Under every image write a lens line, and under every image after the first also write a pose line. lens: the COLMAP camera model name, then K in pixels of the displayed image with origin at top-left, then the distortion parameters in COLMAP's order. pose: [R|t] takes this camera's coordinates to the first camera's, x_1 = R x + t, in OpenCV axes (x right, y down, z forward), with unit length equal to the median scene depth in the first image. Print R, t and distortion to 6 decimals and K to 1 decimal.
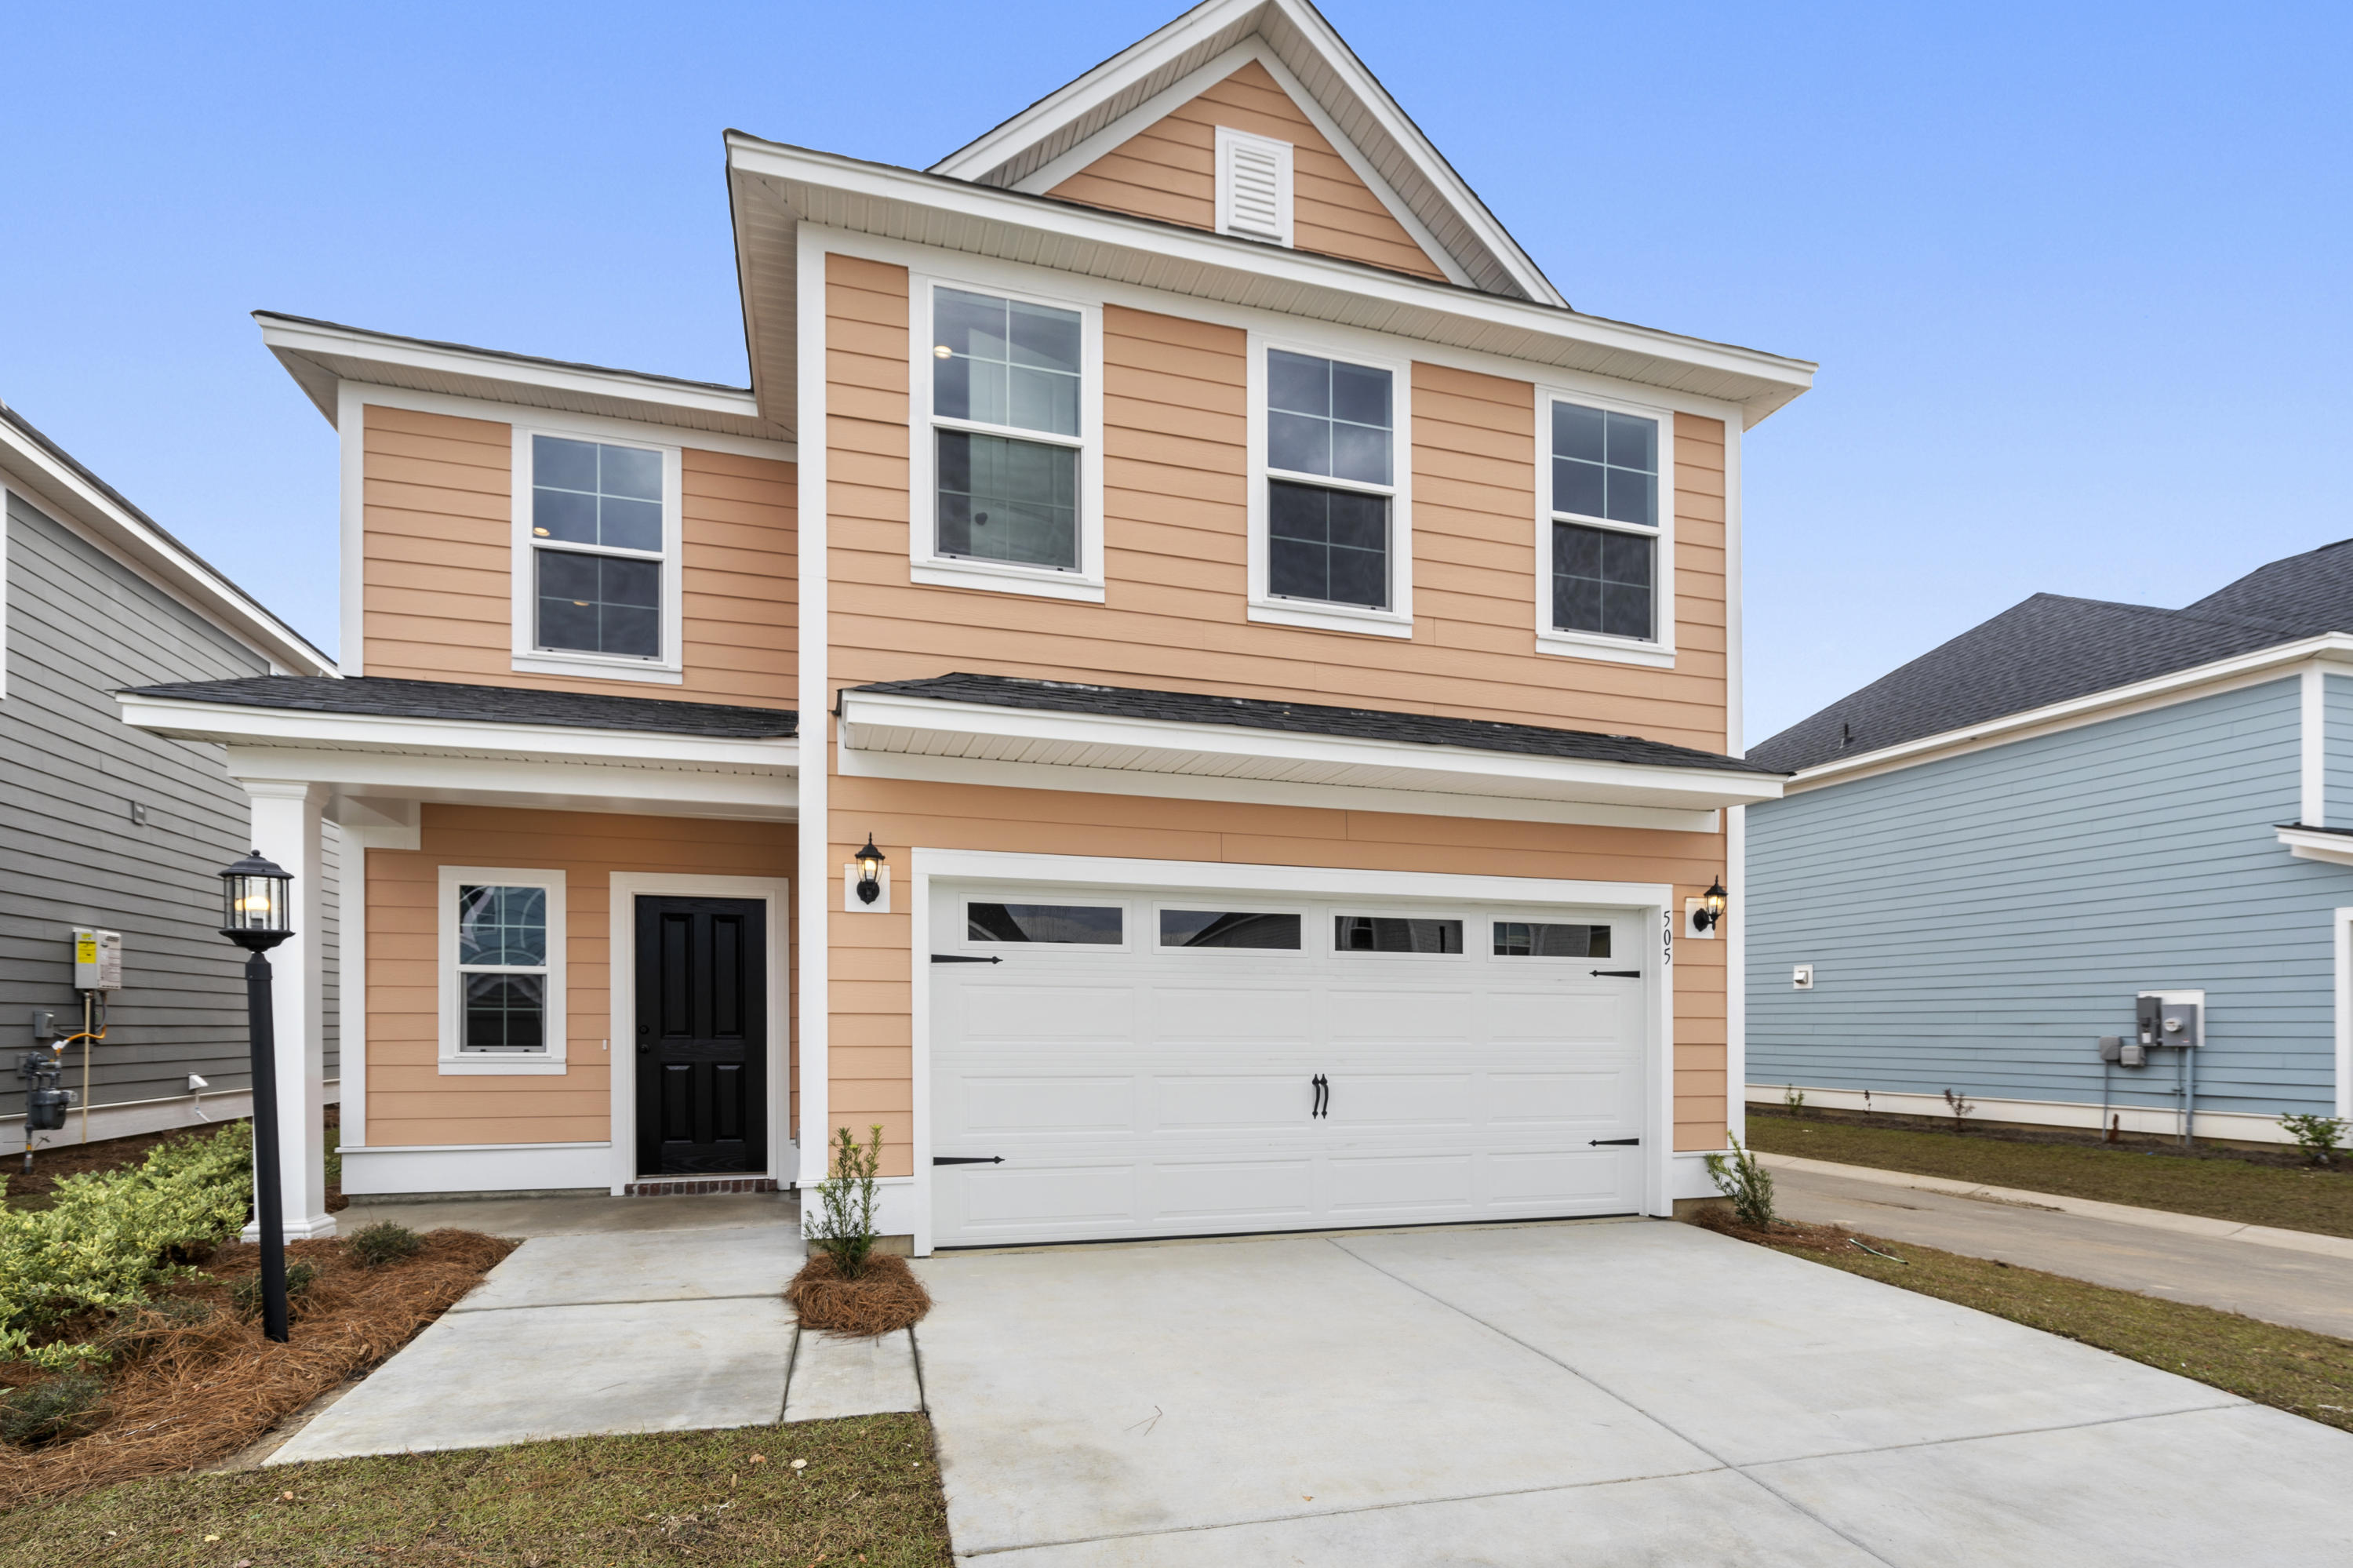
lens RADIAL K [[1059.6, 0, 1118.9], [0, 1059.6, 1020.0], [0, 0, 1]] dist [0.002187, 0.000430]
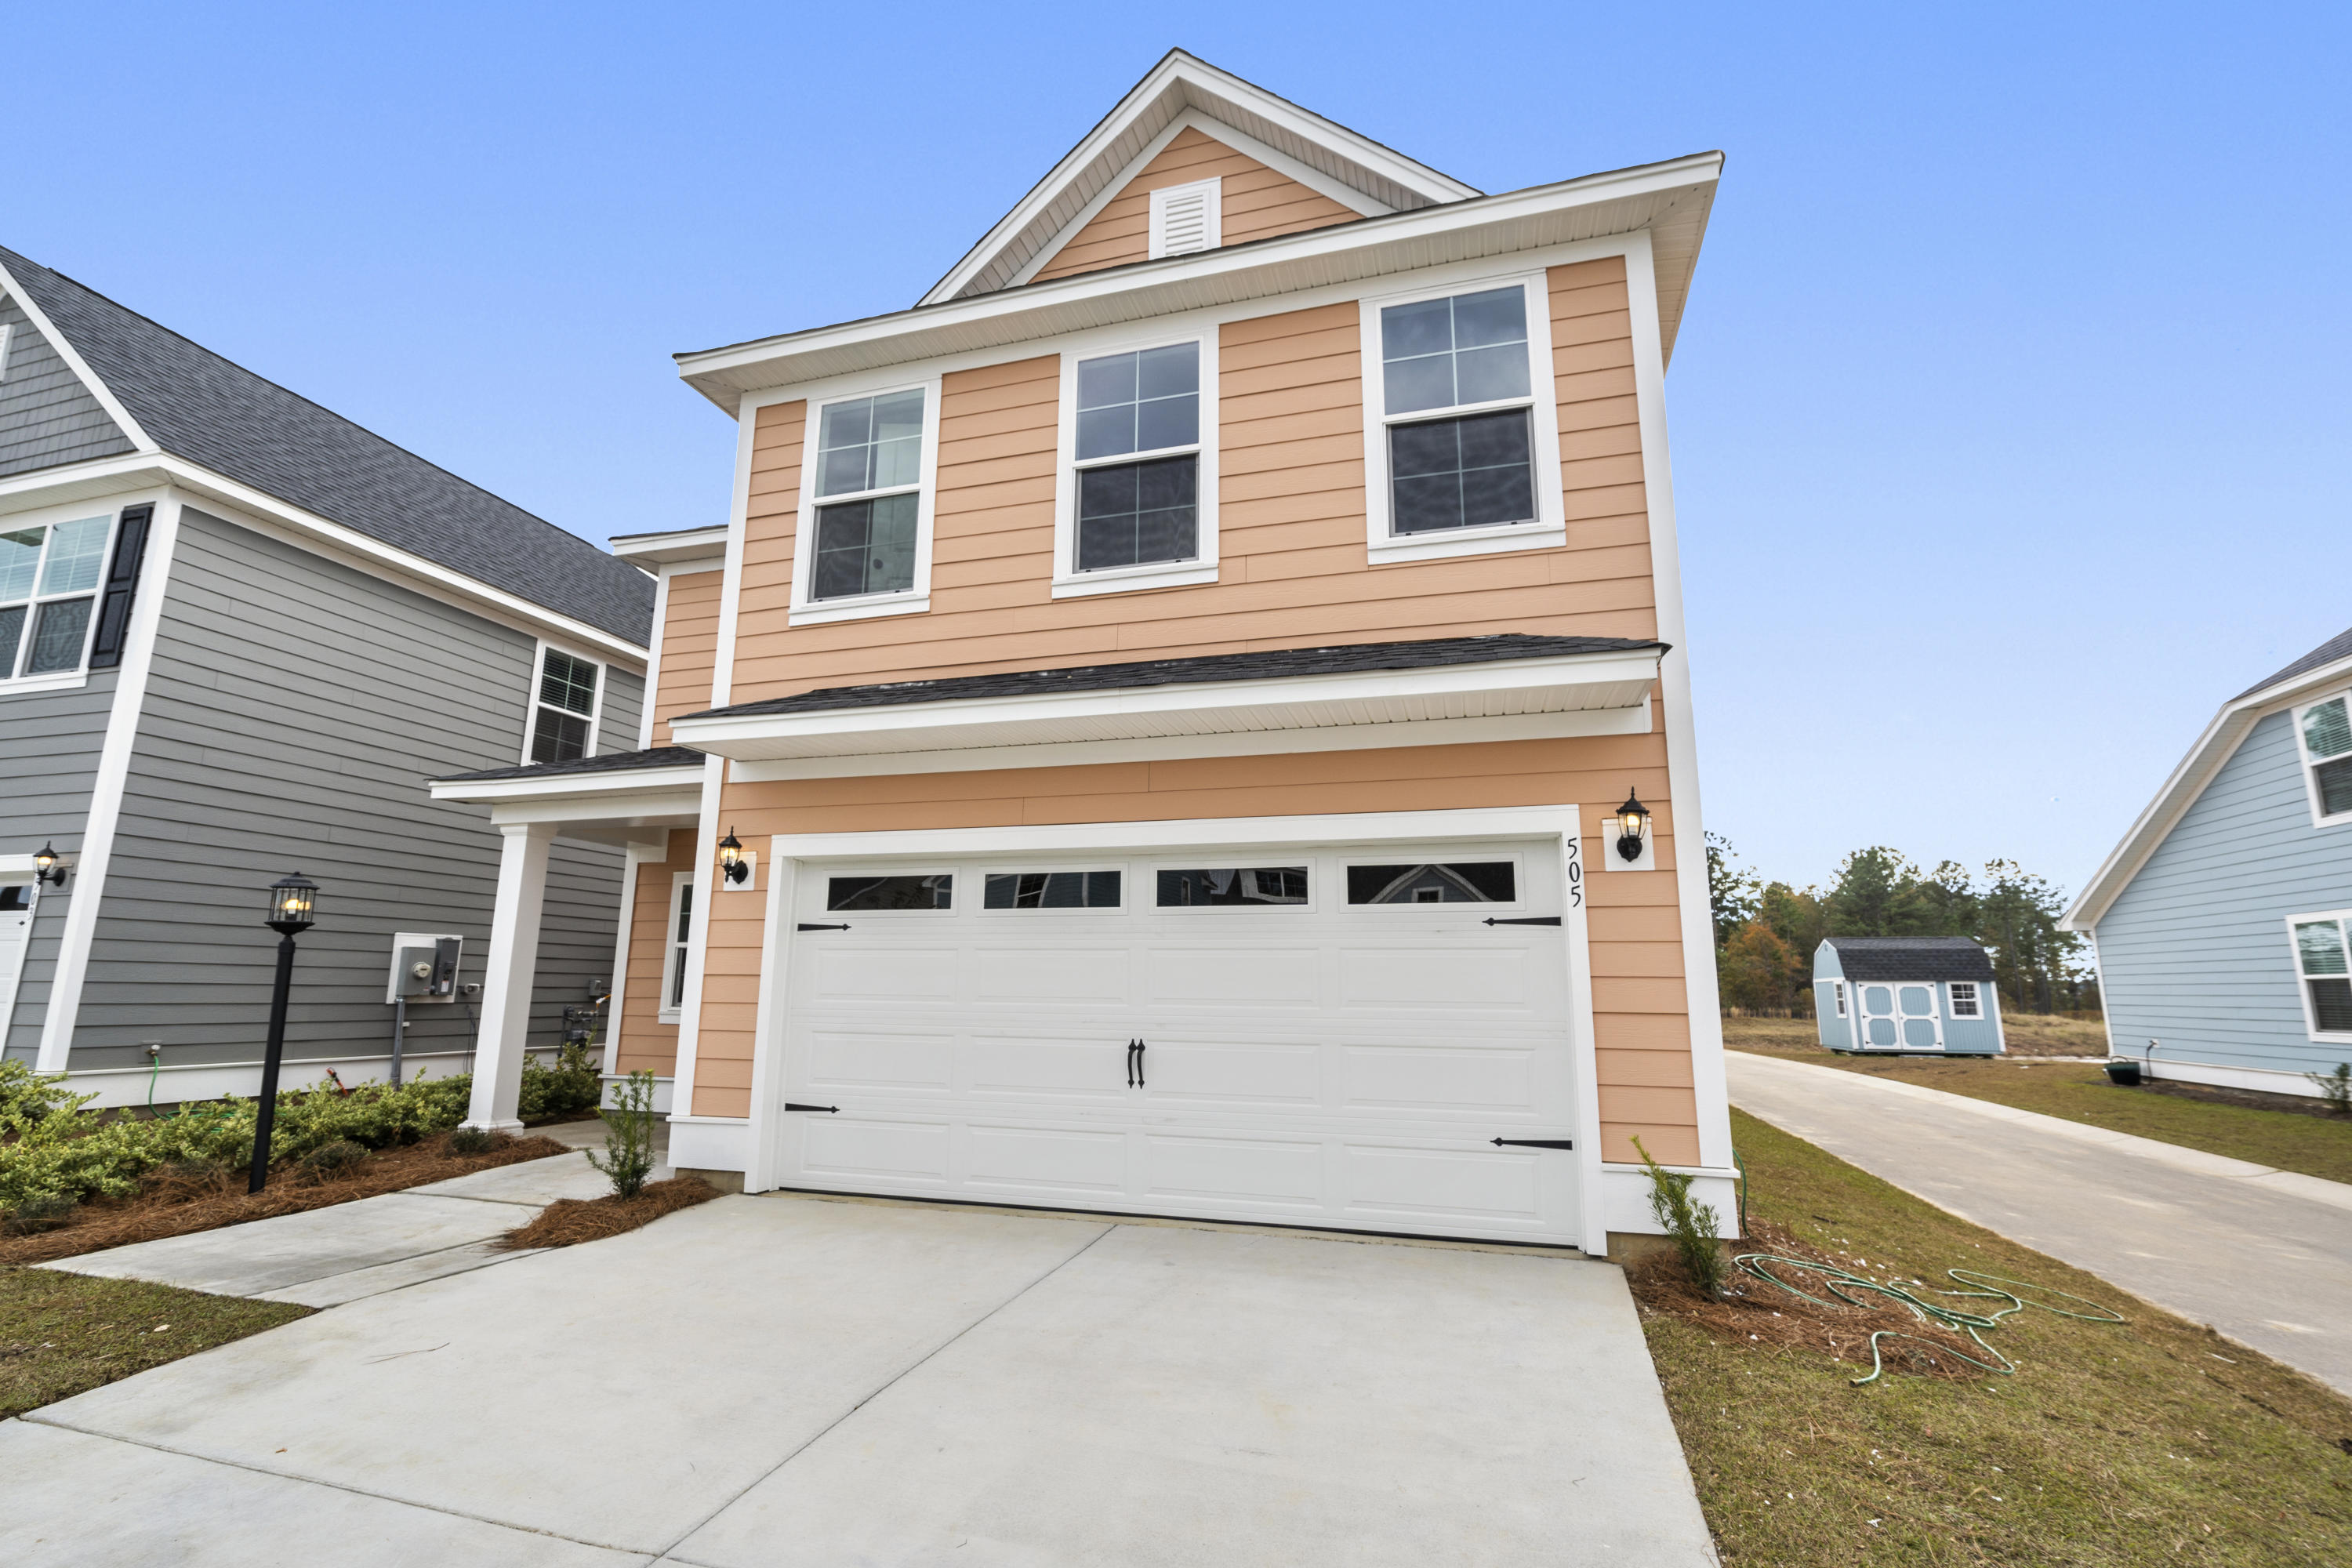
lens RADIAL K [[1064.5, 0, 1172.1], [0, 1064.5, 779.7], [0, 0, 1]] dist [-0.003730, 0.000355]
pose [[0.845698, -0.101037, -0.524010, 0.732009], [-0.001990, 0.981310, -0.192423, 0.006797], [0.533659, 0.163774, 0.829691, 0.196619]]
